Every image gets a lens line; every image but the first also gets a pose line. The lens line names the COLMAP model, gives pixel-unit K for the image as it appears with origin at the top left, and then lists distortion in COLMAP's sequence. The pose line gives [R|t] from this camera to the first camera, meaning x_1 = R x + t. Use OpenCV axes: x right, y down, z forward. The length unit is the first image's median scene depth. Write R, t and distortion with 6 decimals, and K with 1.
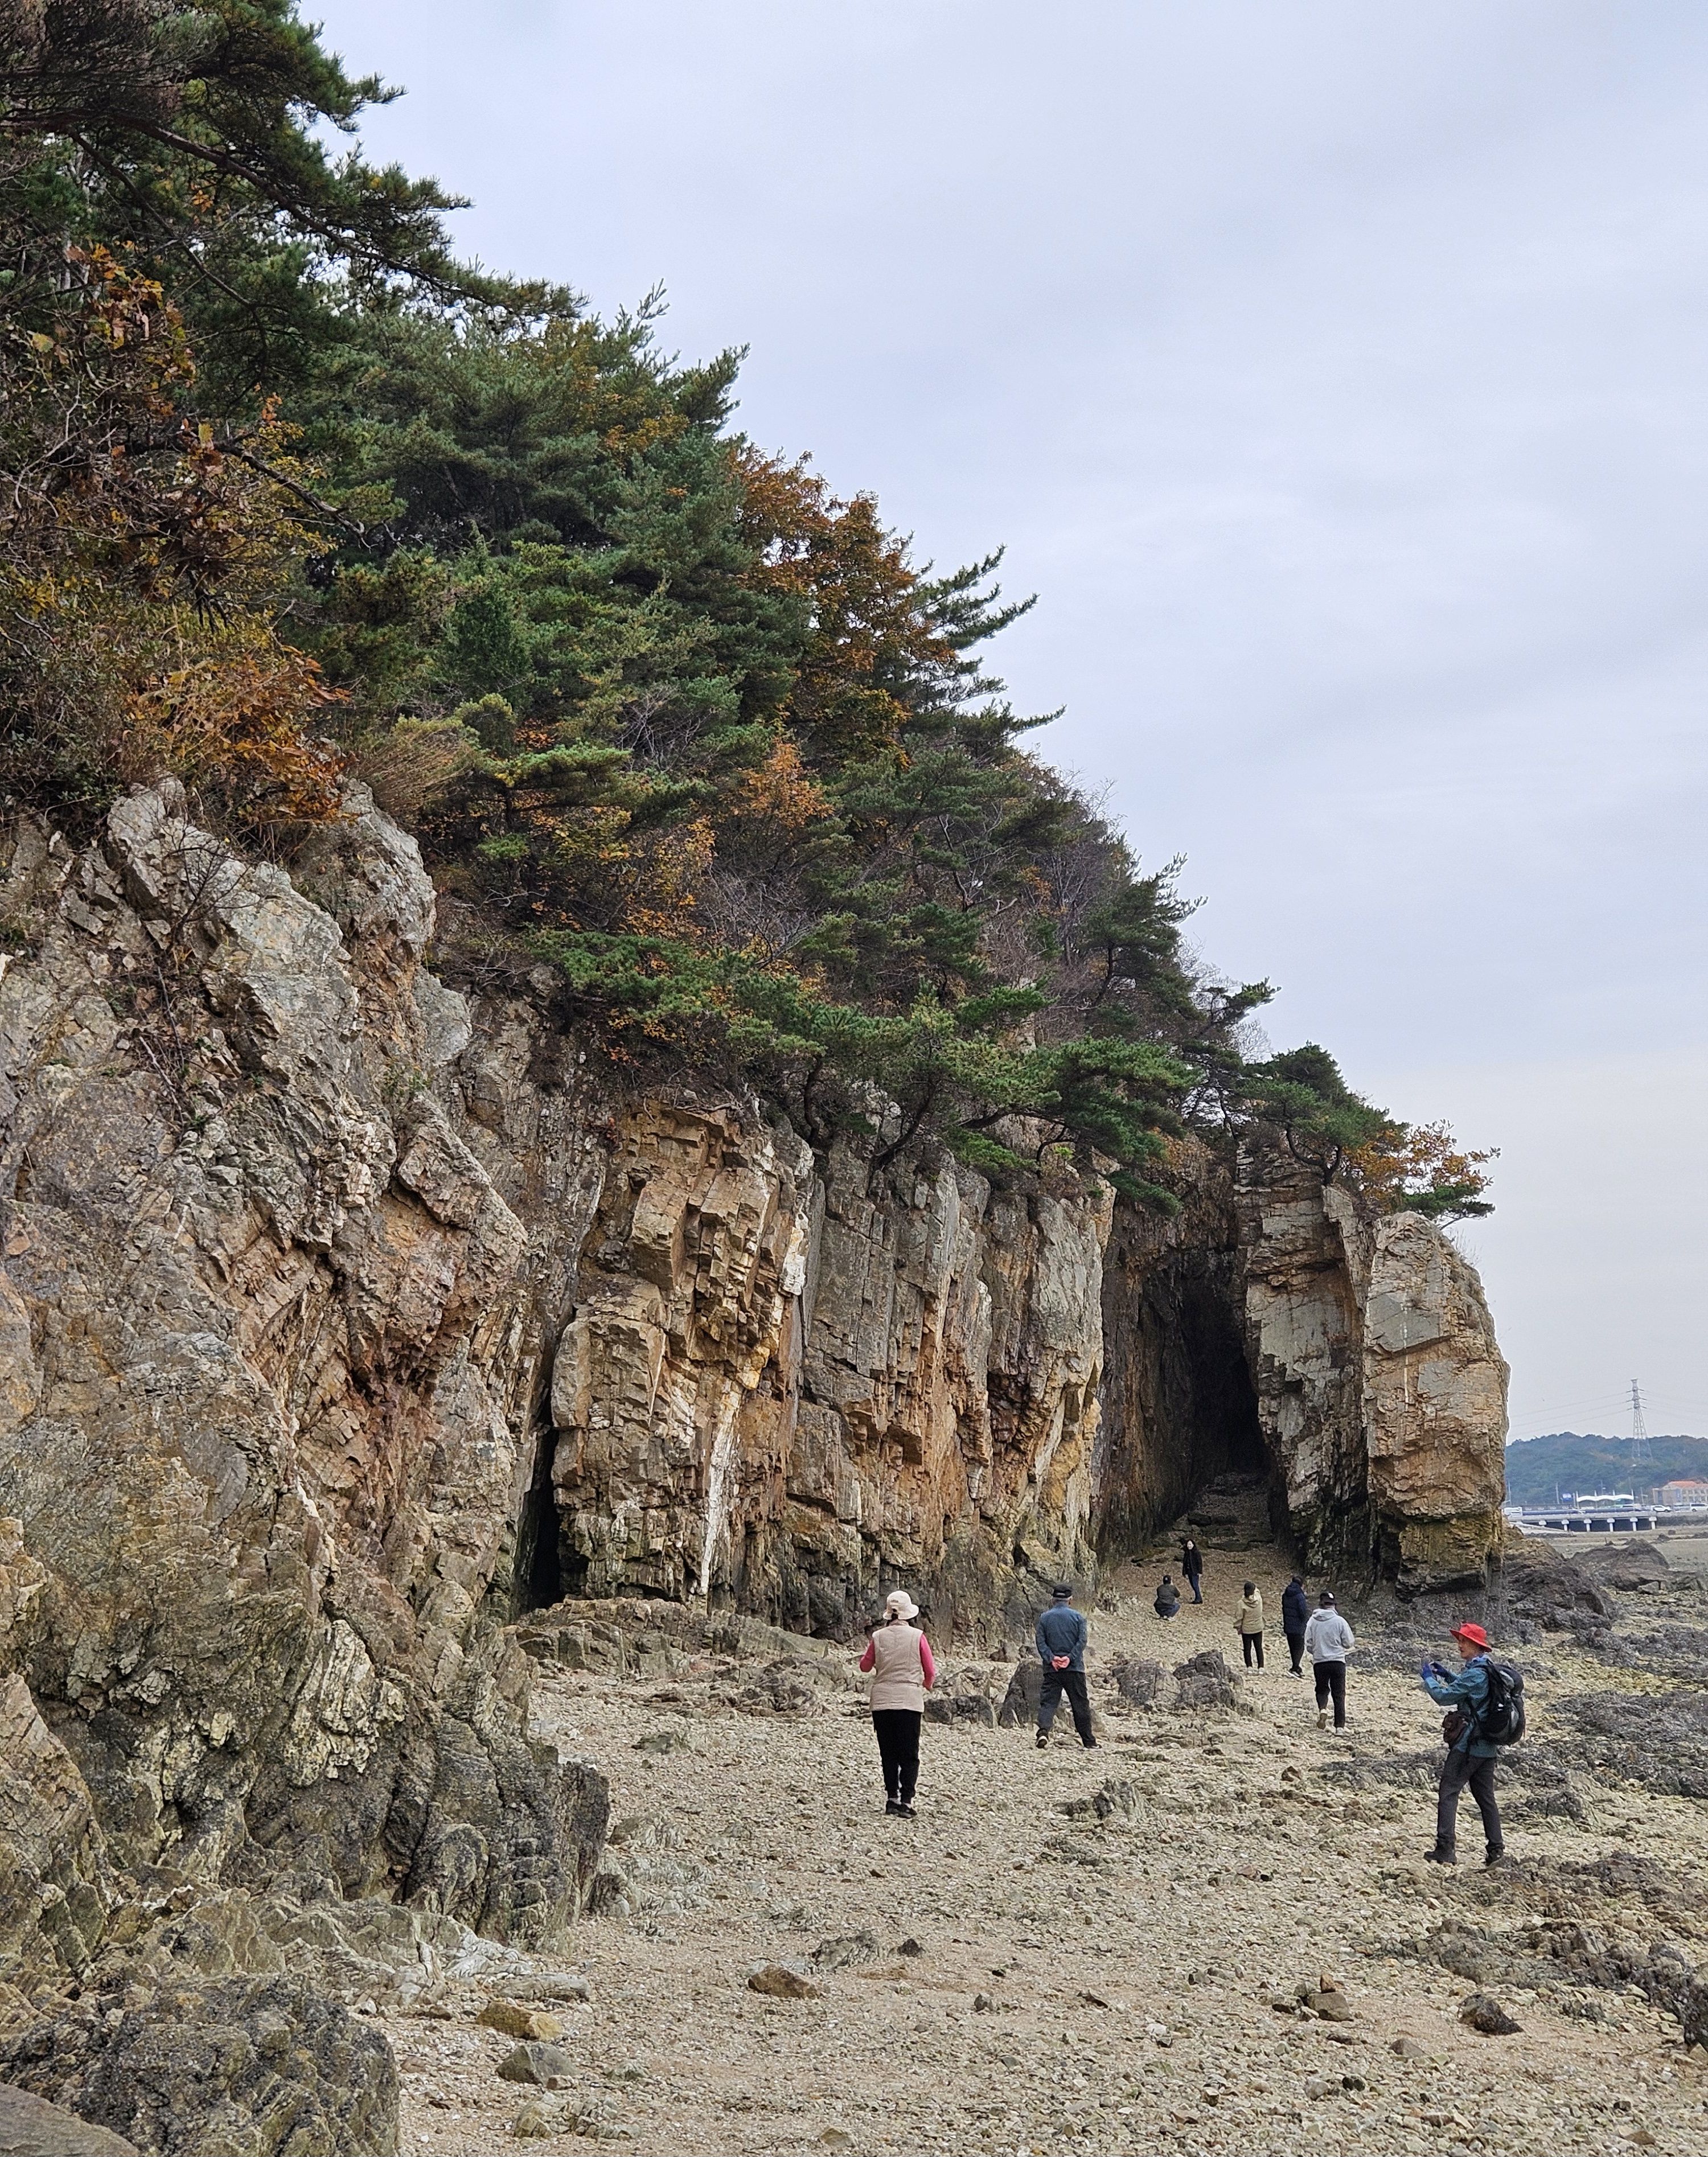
lens RADIAL K [[2773.0, 0, 853.1], [0, 2773.0, 1081.2], [0, 0, 1]] dist [-0.001638, 0.000000]
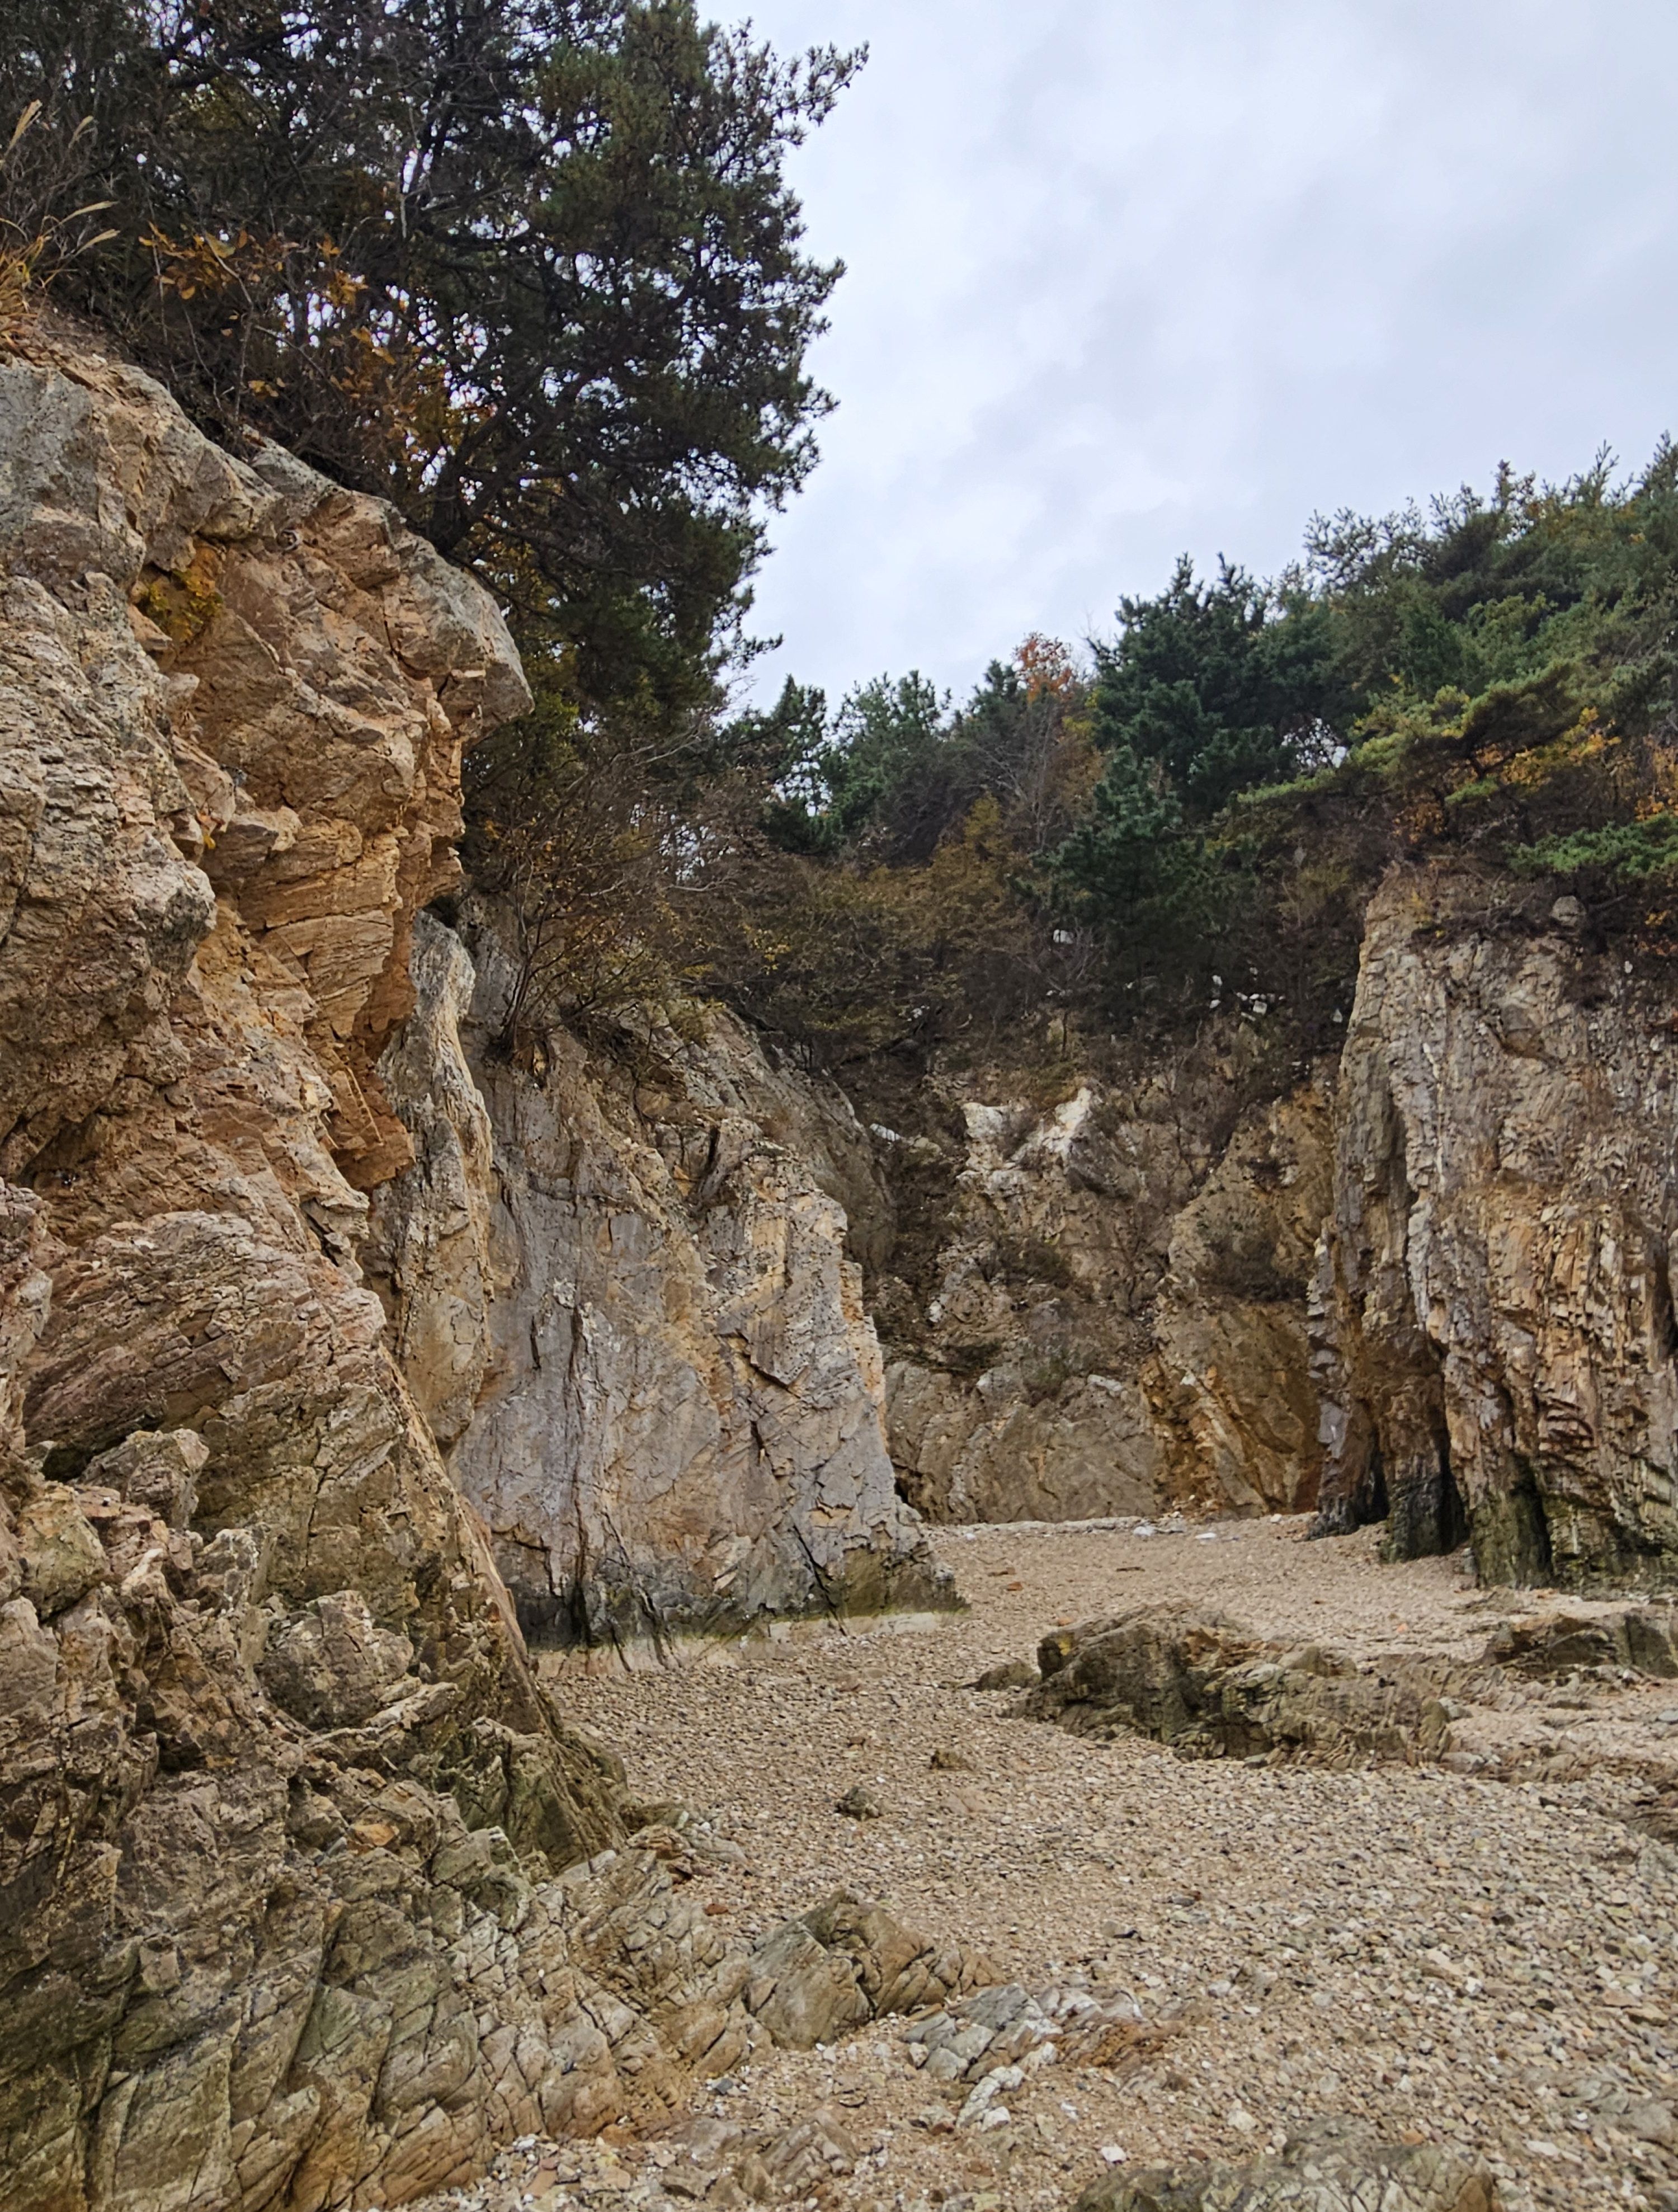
lens RADIAL K [[1446.2, 0, 839.8], [0, 1446.2, 1104.1], [0, 0, 1]] dist [-0.001364, -0.000186]
pose [[0.714211, -0.295252, -0.634609, 0.010920], [0.210513, 0.955307, -0.207538, 0.085855], [0.667523, 0.014633, 0.744446, 0.465573]]
